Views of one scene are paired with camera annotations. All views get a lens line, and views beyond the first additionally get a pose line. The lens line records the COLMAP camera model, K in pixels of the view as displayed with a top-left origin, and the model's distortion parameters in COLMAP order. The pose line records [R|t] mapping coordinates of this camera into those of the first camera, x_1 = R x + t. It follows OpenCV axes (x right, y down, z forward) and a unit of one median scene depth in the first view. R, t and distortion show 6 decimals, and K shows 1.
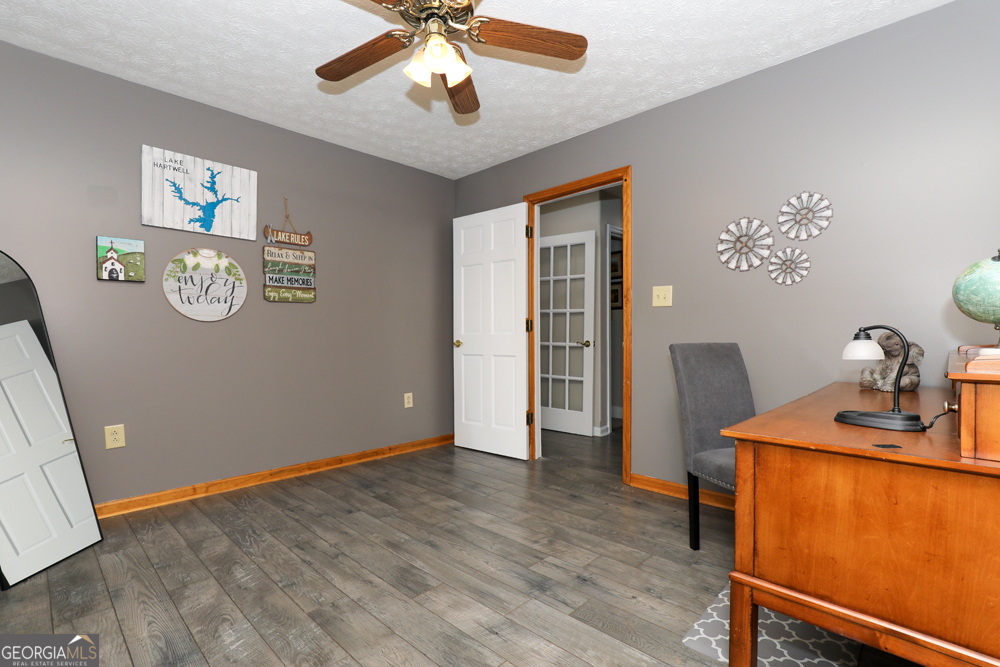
lens RADIAL K [[470.0, 0, 521.8], [0, 470.0, 333.4], [0, 0, 1]] dist [-0.002803, -0.000206]
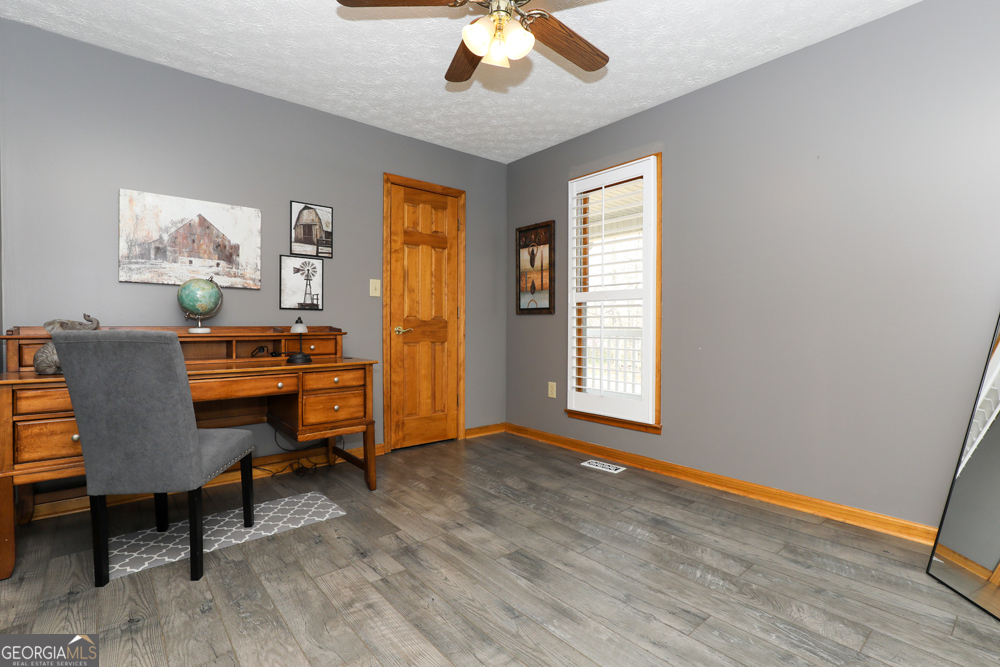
lens RADIAL K [[470.0, 0, 521.8], [0, 470.0, 333.4], [0, 0, 1]] dist [-0.002803, -0.000206]
pose [[-0.995454, 0.000590, 0.095241, -0.309399], [0.002523, 0.999793, 0.020171, 0.010225], [-0.095210, 0.020320, -0.995250, 1.915162]]
